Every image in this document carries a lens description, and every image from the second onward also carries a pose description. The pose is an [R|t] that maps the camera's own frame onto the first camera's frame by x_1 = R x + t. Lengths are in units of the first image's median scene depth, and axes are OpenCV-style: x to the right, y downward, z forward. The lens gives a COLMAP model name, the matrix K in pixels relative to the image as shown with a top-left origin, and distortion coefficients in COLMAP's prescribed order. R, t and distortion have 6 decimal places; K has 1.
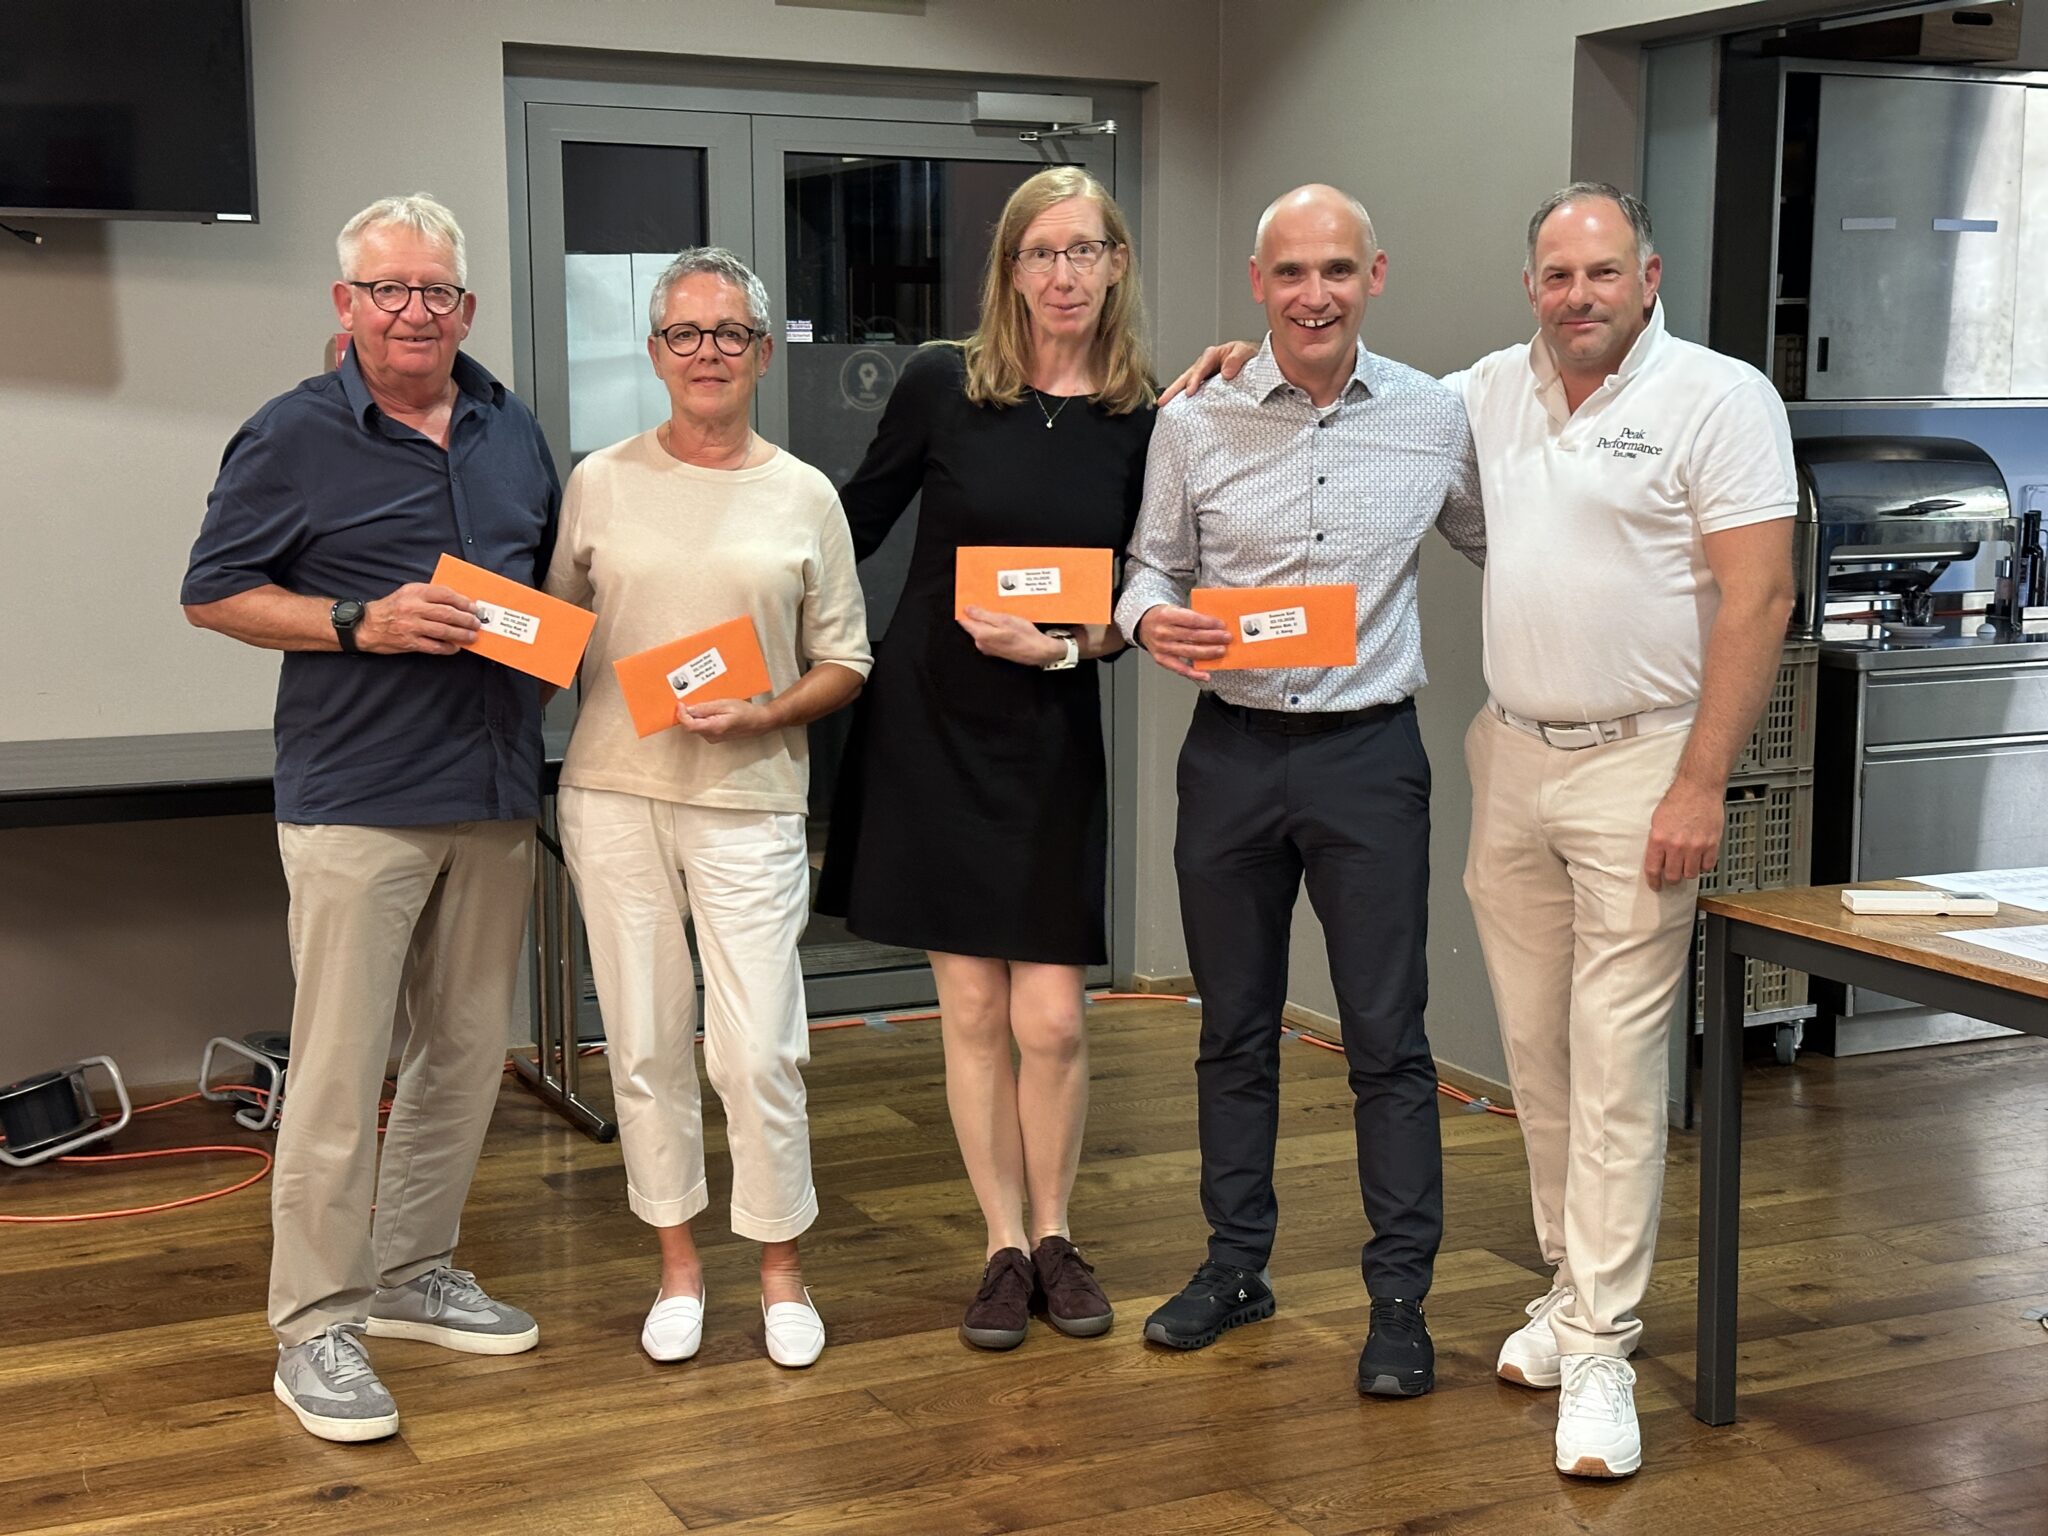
lens RADIAL K [[2848.8, 0, 1051.1], [0, 2848.8, 766.1], [0, 0, 1]] dist [0.107887, 0.000000]
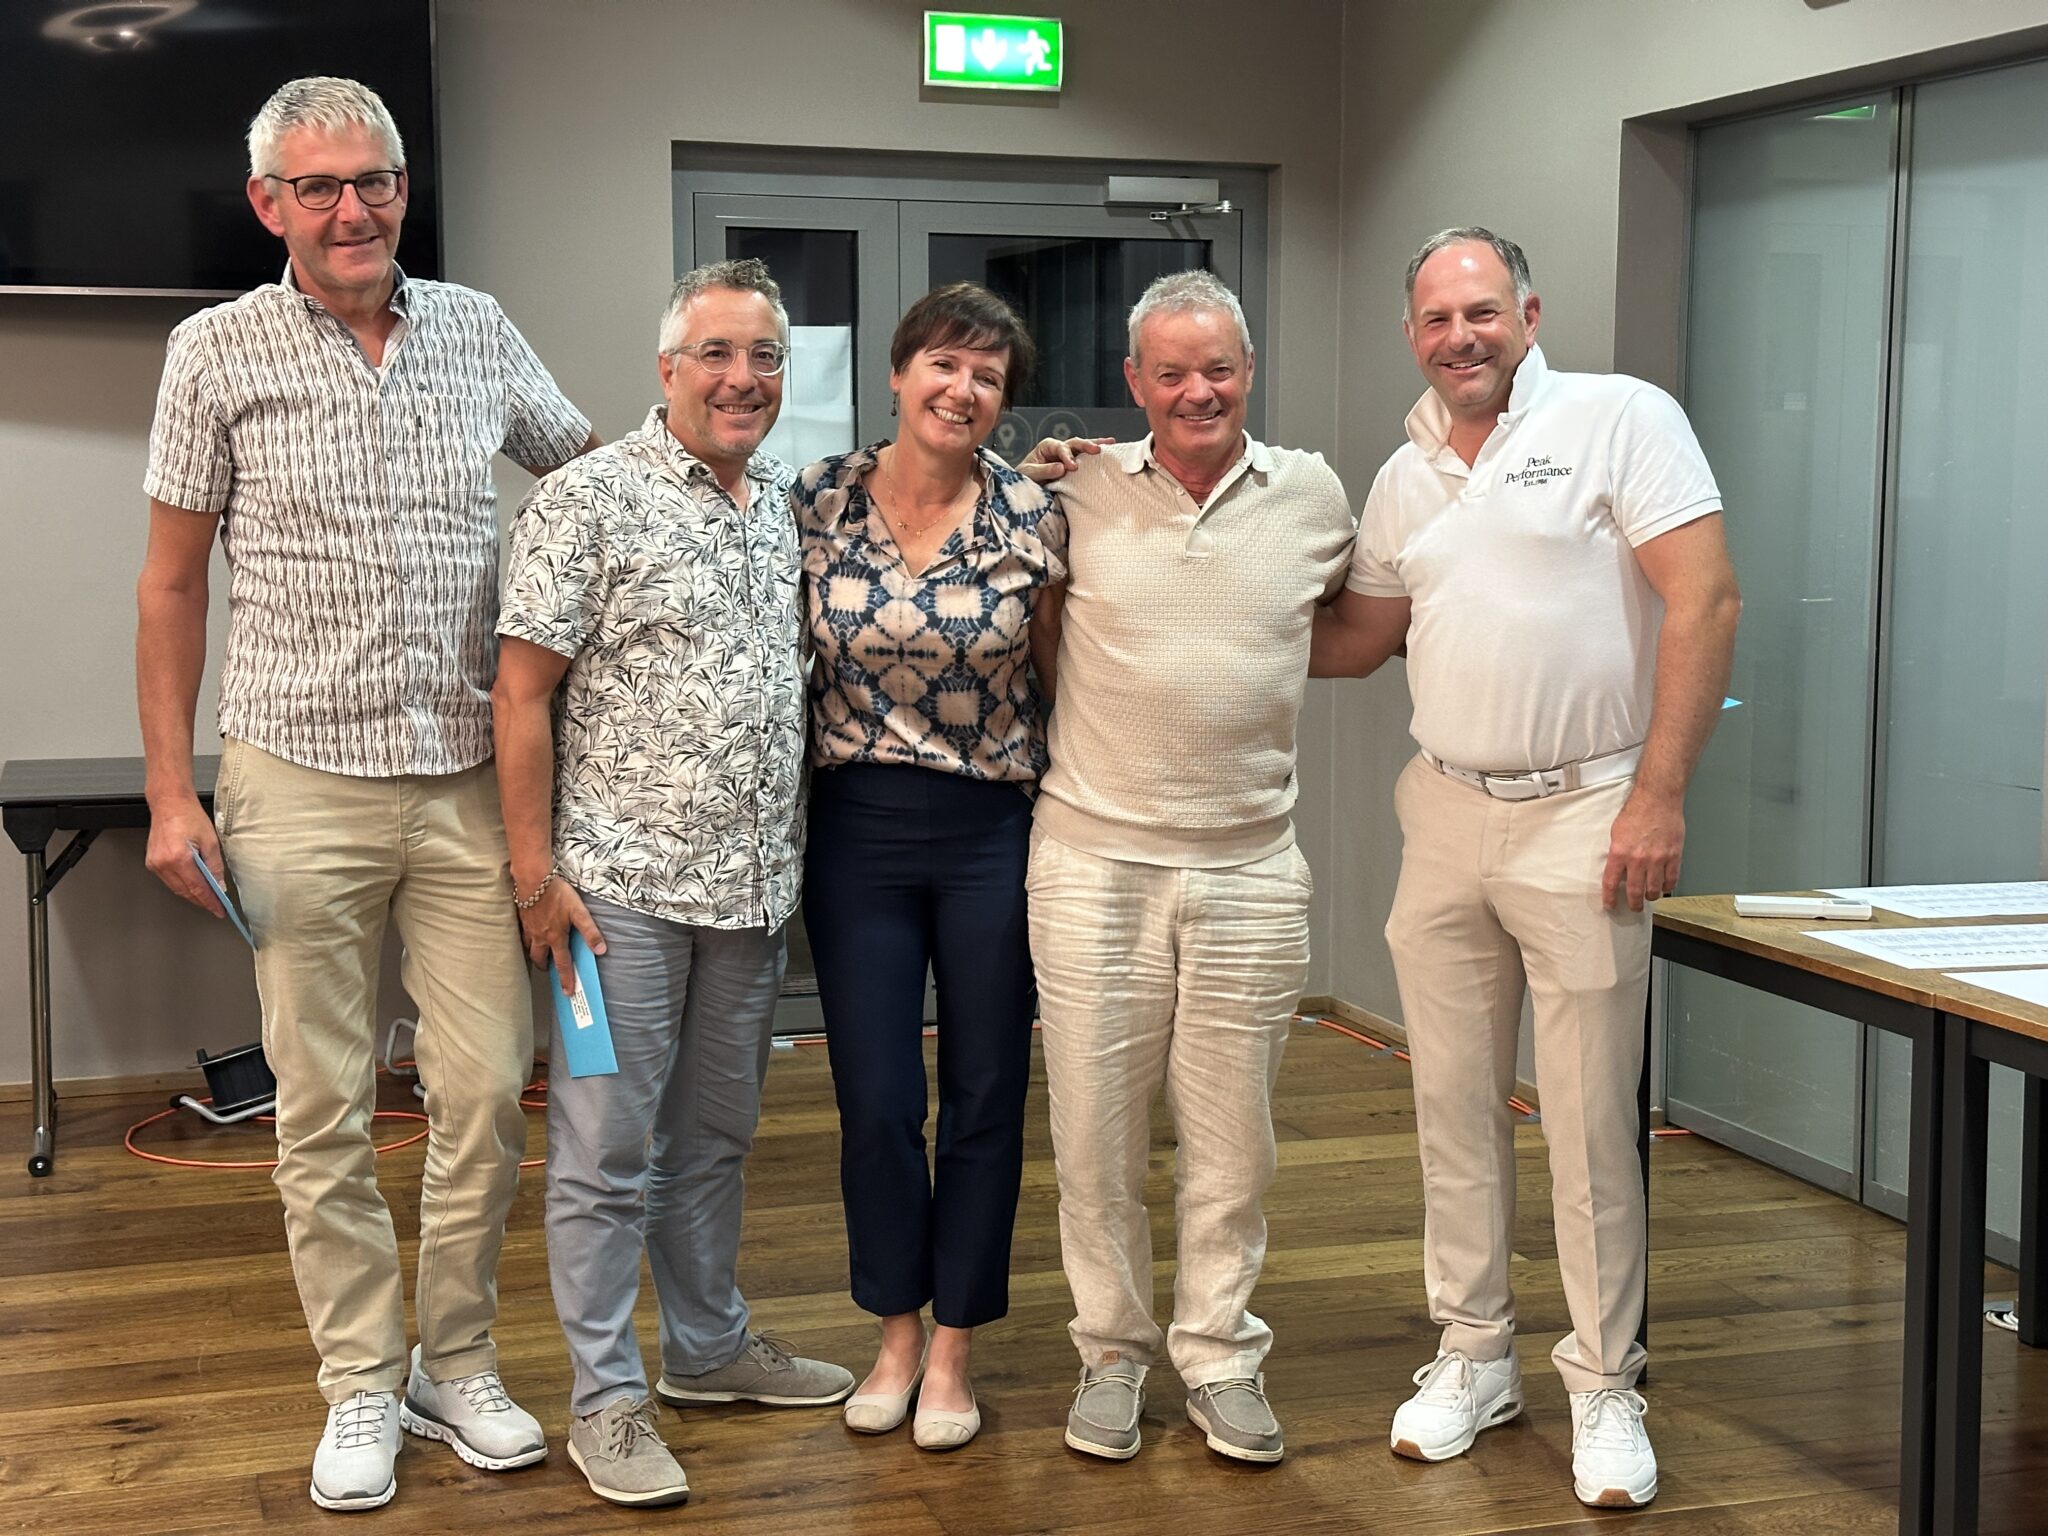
lens RADIAL K [[2848.8, 0, 1038.6], [0, 2848.8, 752.0], [0, 0, 1]] dist [0.107887, 0.000000]
pose [[0.991106, 0.014086, -0.132327, 0.116764], [-0.017921, 0.999452, -0.027833, 0.017923], [0.131862, 0.029957, 0.990815, -0.094210]]
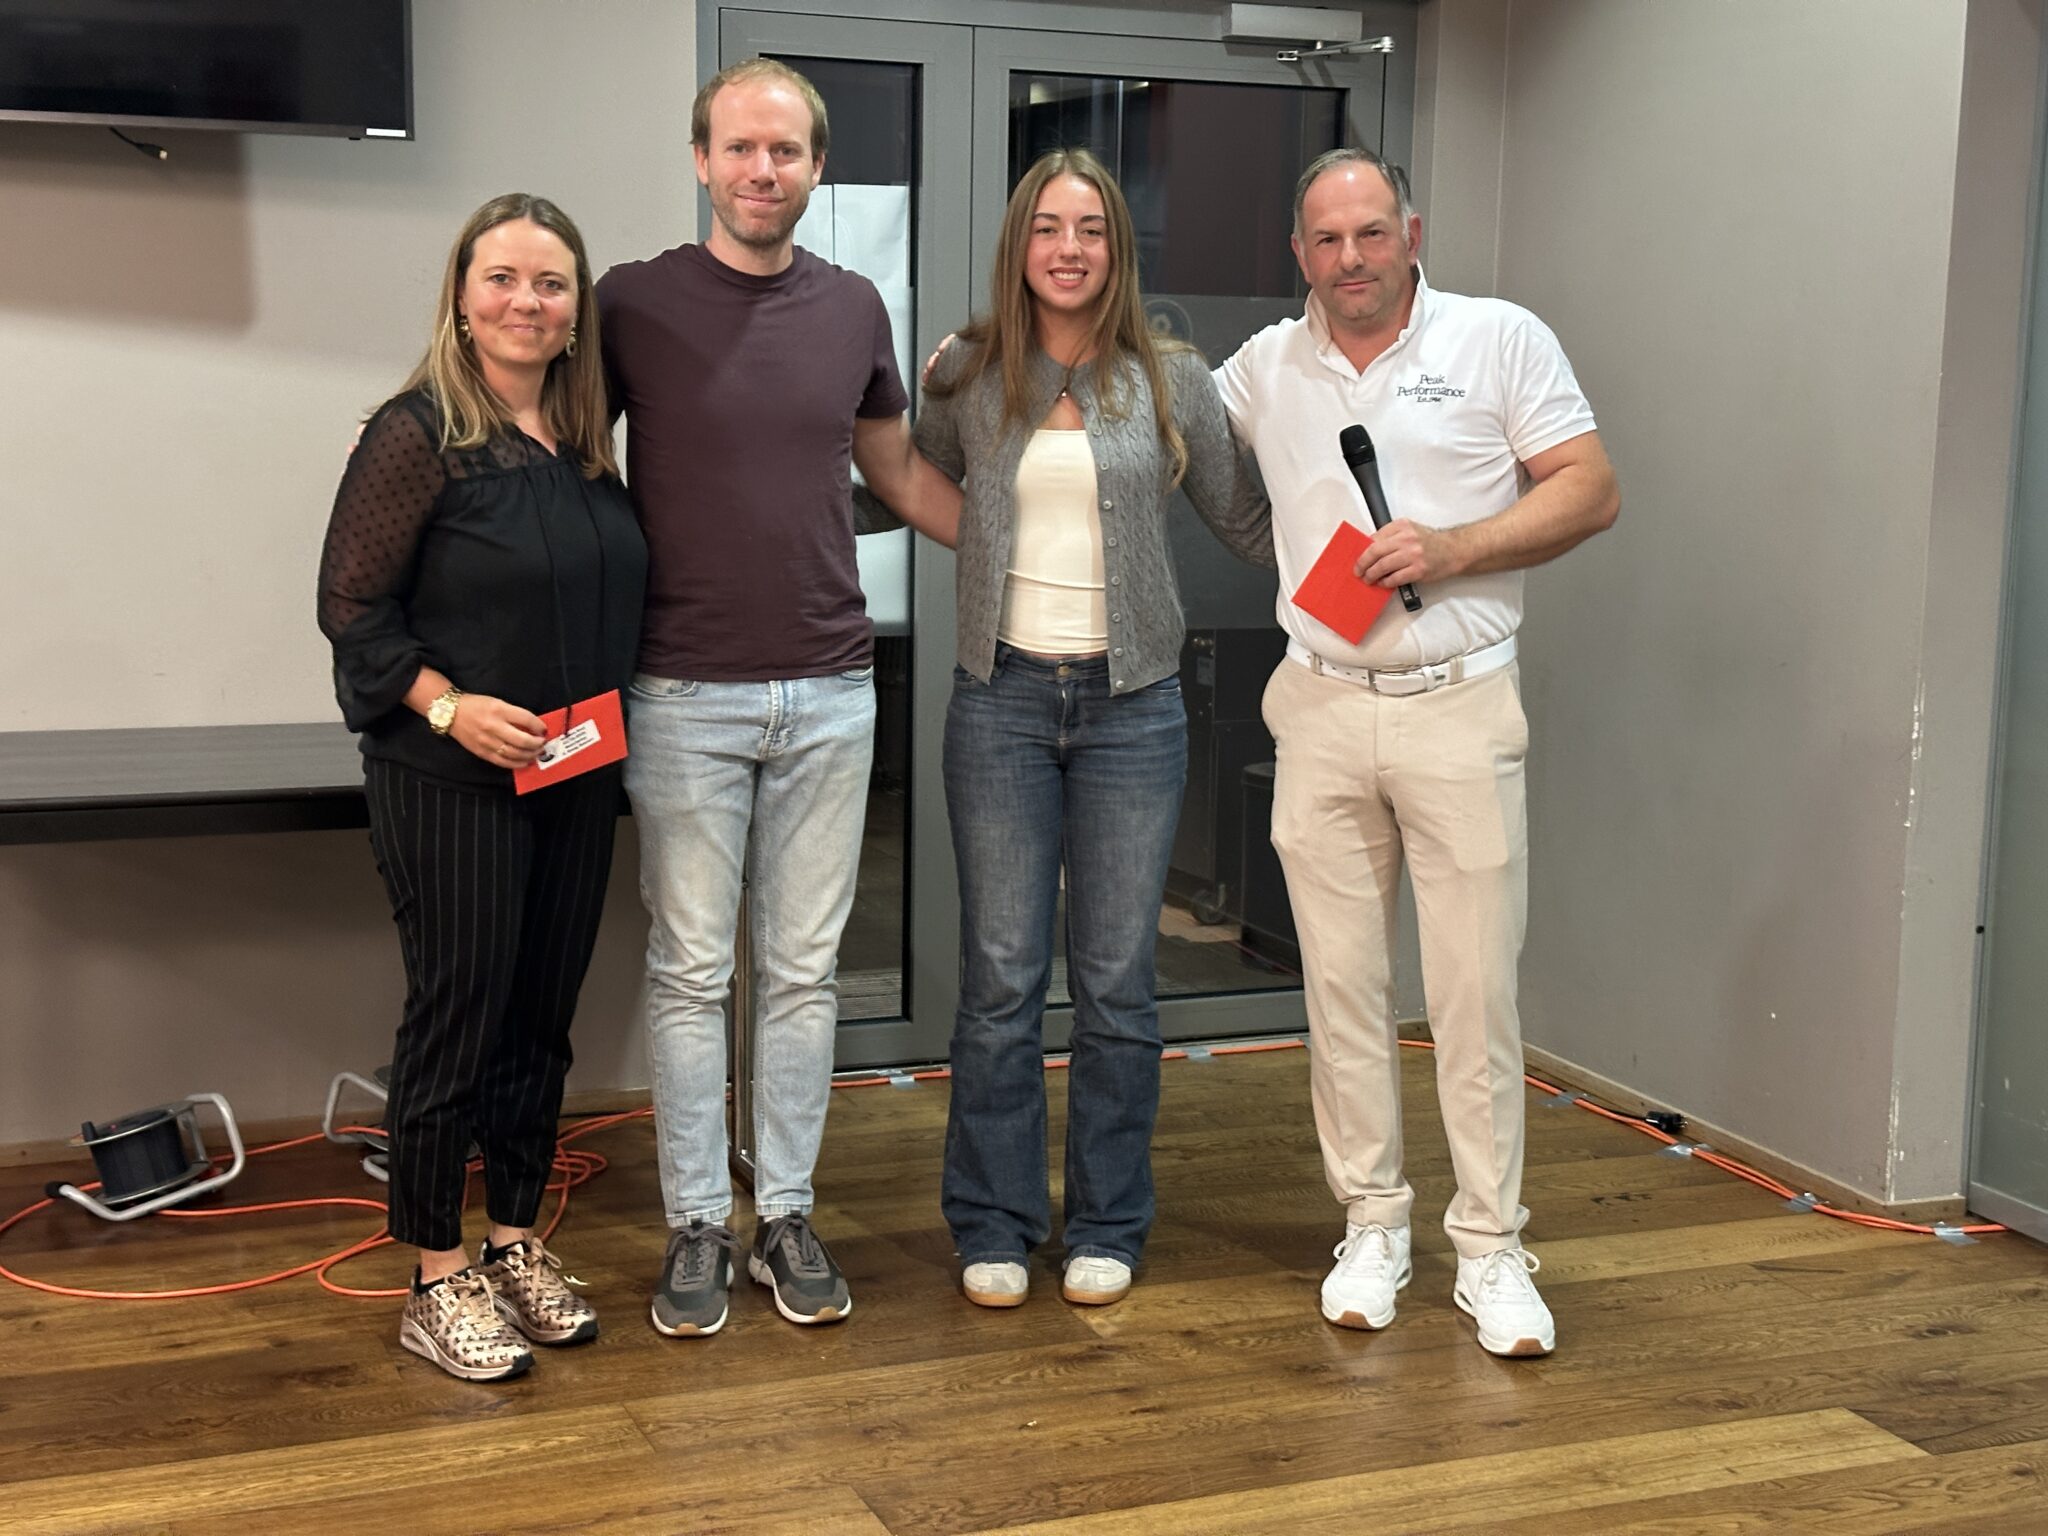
lens RADIAL K [[2848.8, 0, 1042.9], [0, 2848.8, 739.2], [0, 0, 1]] dist [0.107887, 0.000000]
pose [[0.998104, 0.027325, -0.055160, -0.035359], [-0.026900, 0.999603, 0.008440, -0.021908], [0.055369, -0.006940, 0.998442, 0.153963]]
